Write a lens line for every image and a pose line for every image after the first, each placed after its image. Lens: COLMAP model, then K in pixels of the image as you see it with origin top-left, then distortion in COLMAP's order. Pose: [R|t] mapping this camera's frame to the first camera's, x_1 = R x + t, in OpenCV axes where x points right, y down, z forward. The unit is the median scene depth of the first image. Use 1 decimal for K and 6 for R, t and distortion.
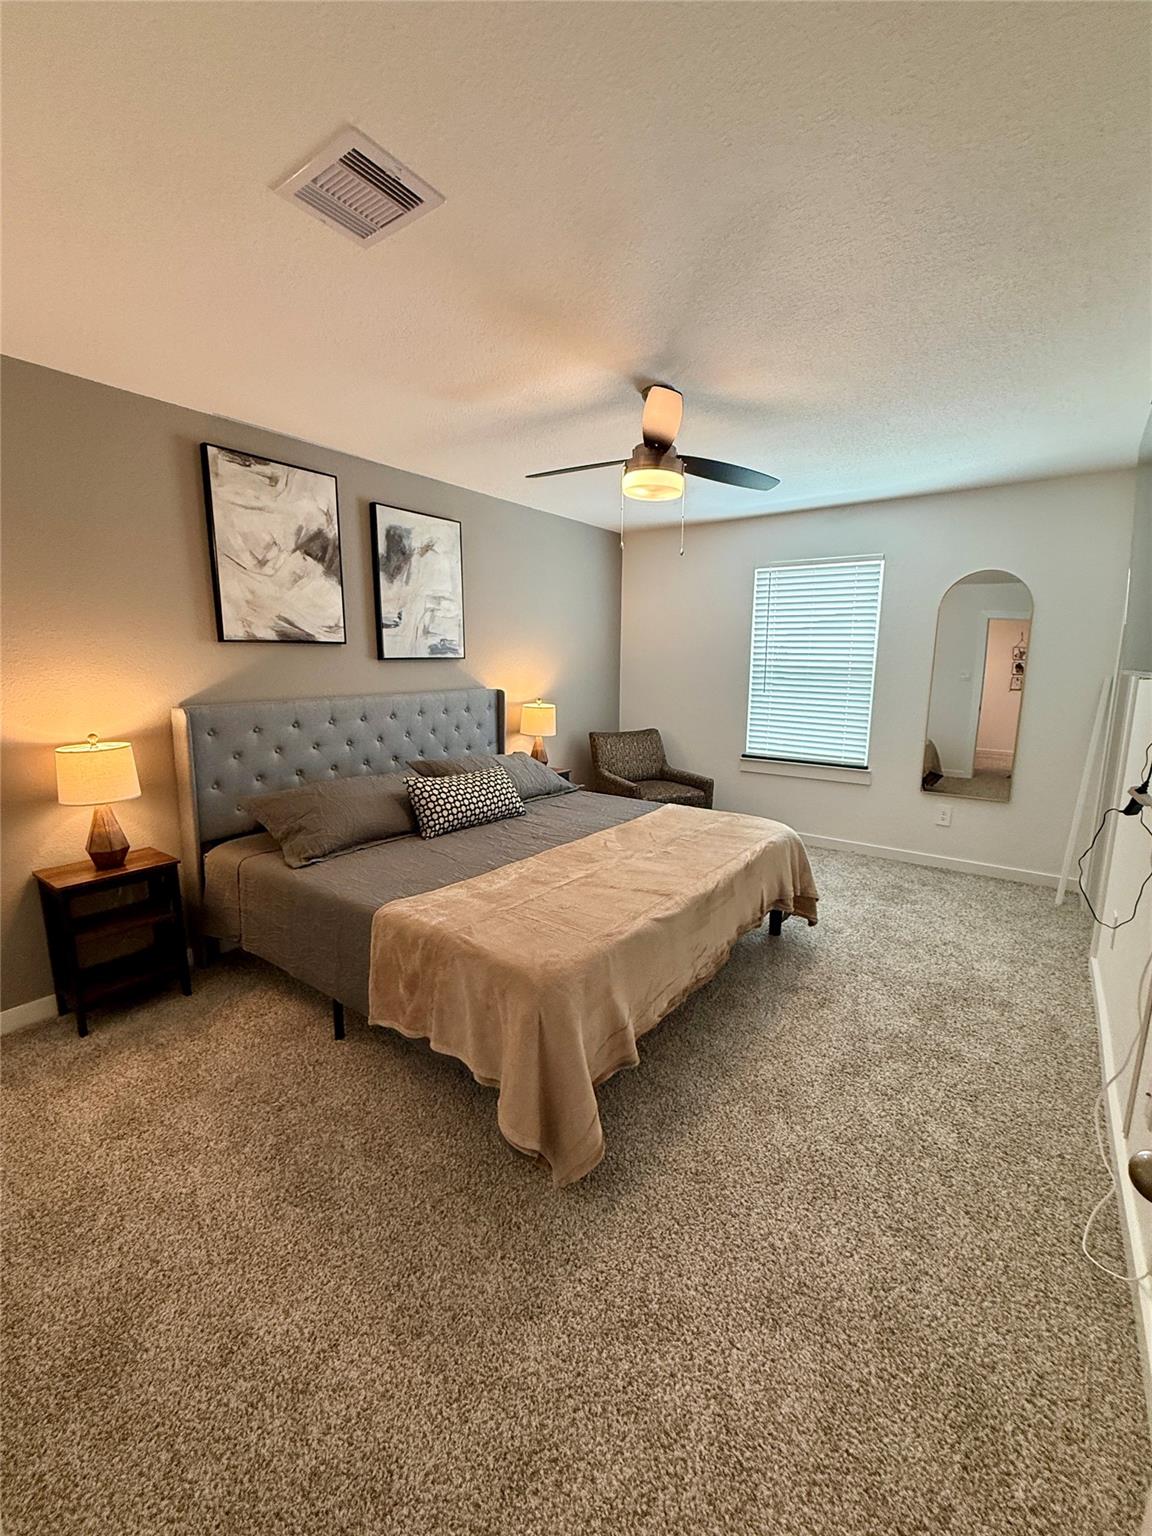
lens RADIAL K [[611.0, 0, 572.3], [0, 611.0, 761.8], [0, 0, 1]] dist [0.001526, 0.000020]
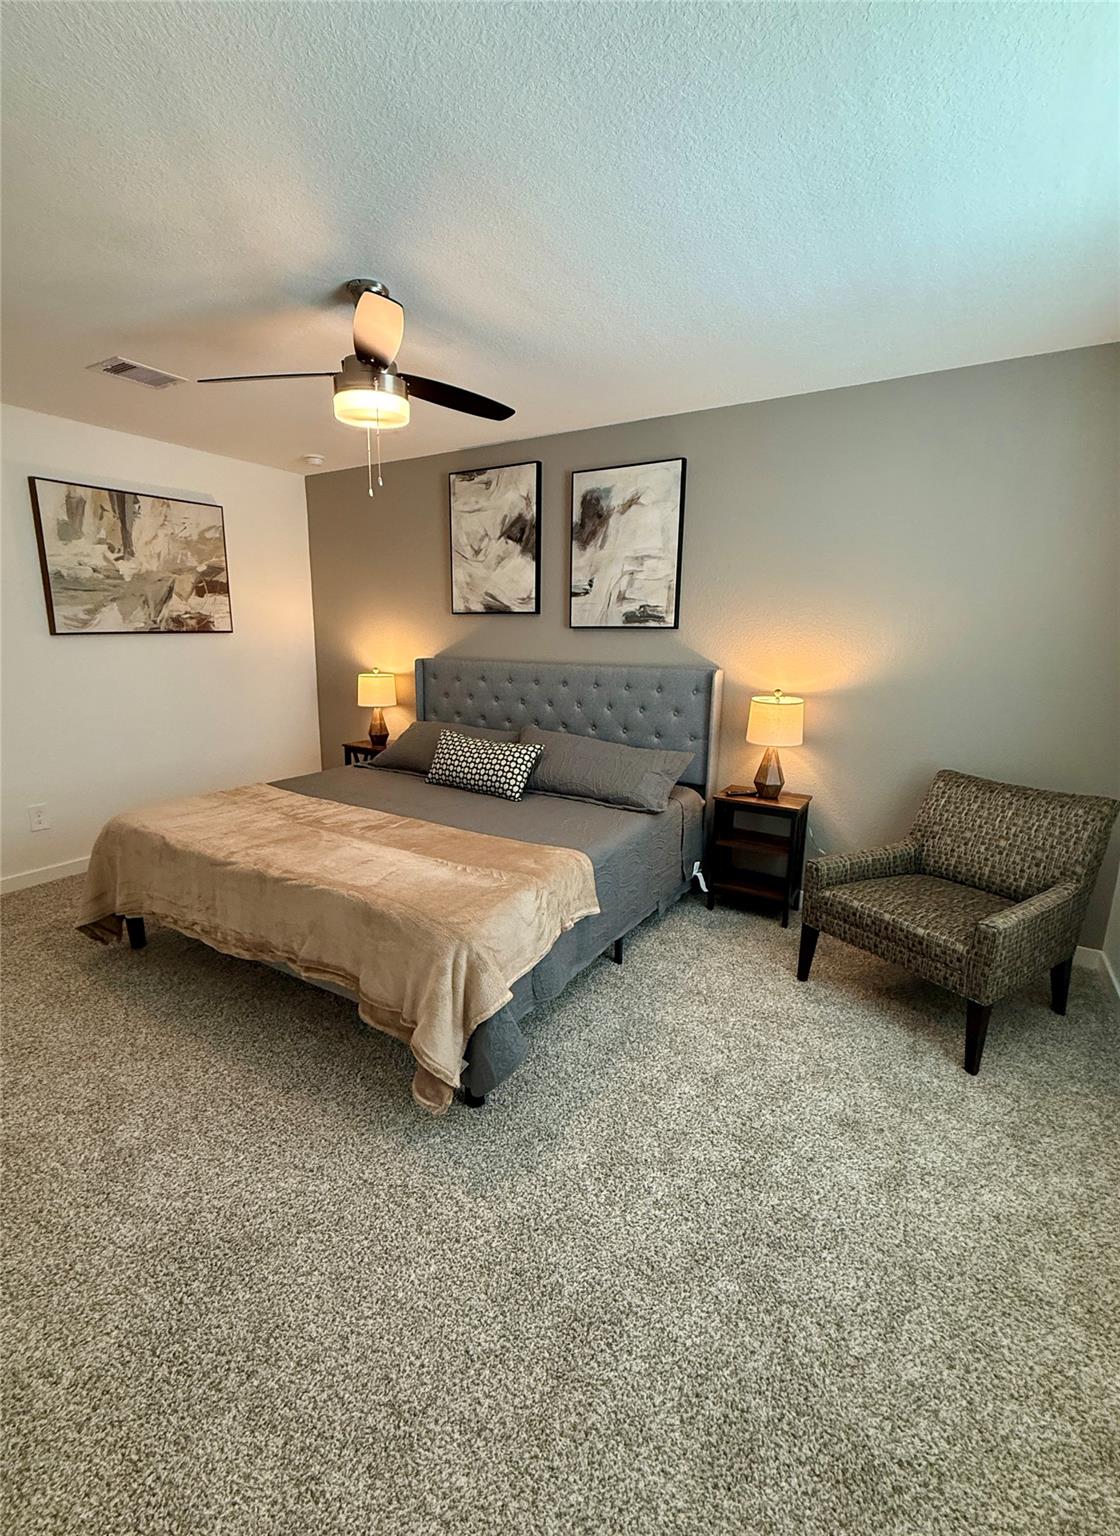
lens RADIAL K [[674.5, 0, 560.0], [0, 674.5, 768.0], [0, 0, 1]] dist [0.000928, -0.000010]
pose [[0.101776, 0.216955, -0.970862, 0.905519], [-0.167684, 0.965707, 0.198224, -0.174973], [0.980573, 0.142623, 0.134666, 0.935294]]
